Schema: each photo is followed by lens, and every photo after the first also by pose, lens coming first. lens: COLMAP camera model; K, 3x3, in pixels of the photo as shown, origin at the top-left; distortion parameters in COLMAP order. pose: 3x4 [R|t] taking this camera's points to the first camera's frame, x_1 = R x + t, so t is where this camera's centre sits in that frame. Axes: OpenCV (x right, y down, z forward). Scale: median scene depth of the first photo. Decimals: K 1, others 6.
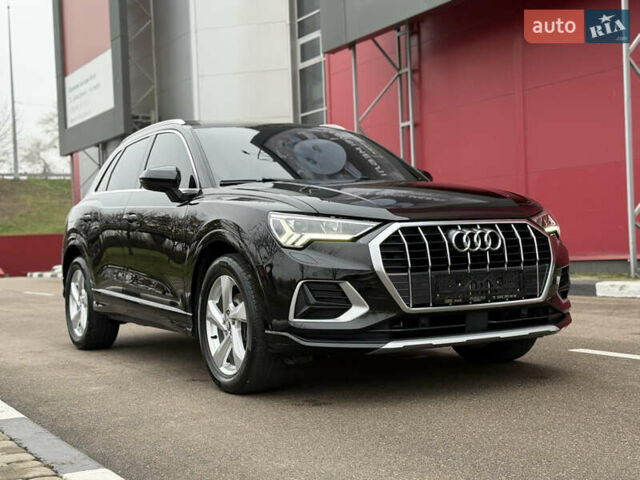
lens RADIAL K [[922.3, 0, 320.0], [0, 922.3, 240.0], [0, 0, 1]] dist [0.171899, -0.144338]
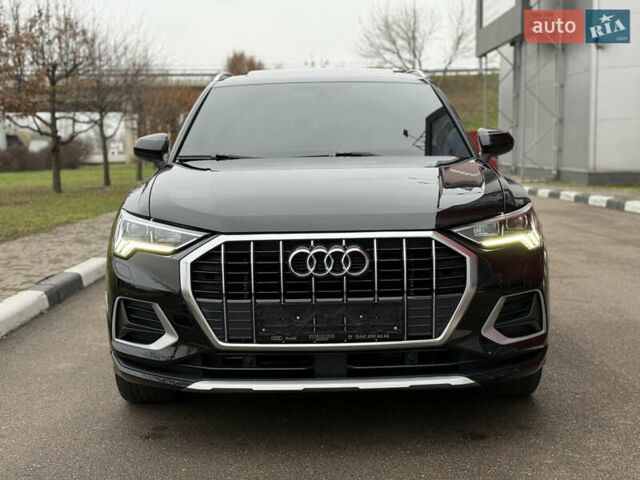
lens RADIAL K [[922.3, 0, 320.0], [0, 922.3, 240.0], [0, 0, 1]] dist [0.171899, -0.144338]
pose [[0.858904, 0.073370, -0.506854, 0.555766], [-0.011329, 0.992165, 0.124424, -0.113885], [0.512011, -0.101126, 0.853005, 0.349623]]
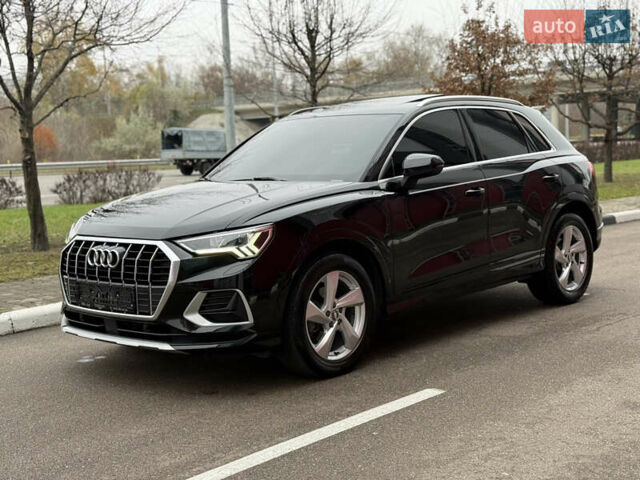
lens RADIAL K [[922.3, 0, 320.0], [0, 922.3, 240.0], [0, 0, 1]] dist [0.171899, -0.144338]
pose [[0.282812, 0.121617, -0.951434, 1.374436], [0.033778, 0.990051, 0.136594, -0.173936], [0.958580, -0.070767, 0.275890, 0.950647]]
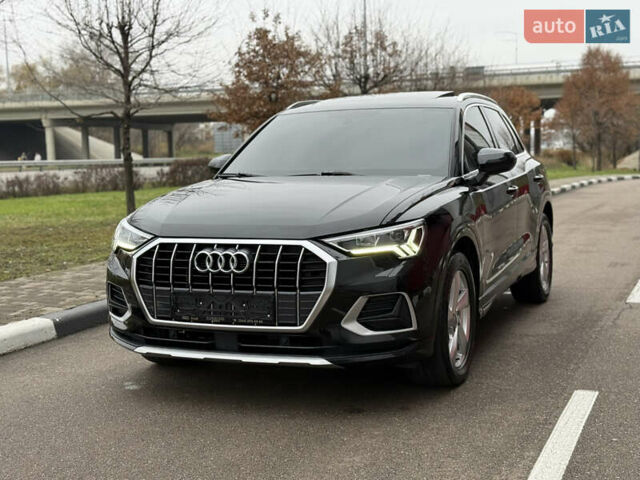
lens RADIAL K [[922.3, 0, 320.0], [0, 922.3, 240.0], [0, 0, 1]] dist [0.171899, -0.144338]
pose [[0.592404, 0.100311, -0.799372, 1.034233], [0.005366, 0.991705, 0.128423, -0.150887], [0.805623, -0.080368, 0.586951, 0.510883]]
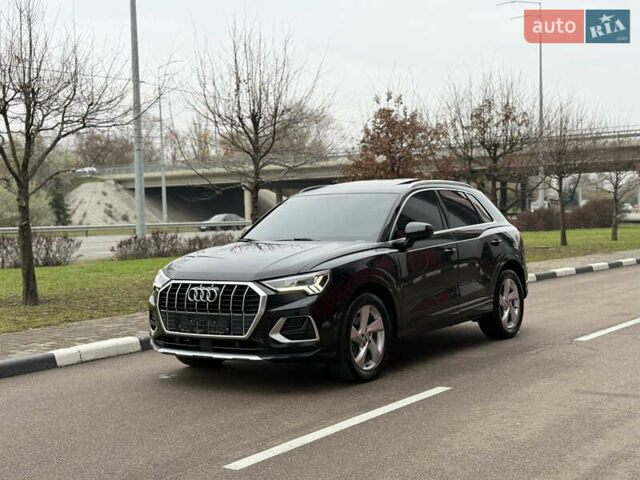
lens RADIAL K [[922.3, 0, 320.0], [0, 922.3, 240.0], [0, 0, 1]] dist [0.171899, -0.144338]
pose [[0.409466, 0.052512, -0.910813, 1.723848], [0.015228, 0.997810, 0.064373, -0.195883], [0.912198, -0.040229, 0.407770, 0.543402]]
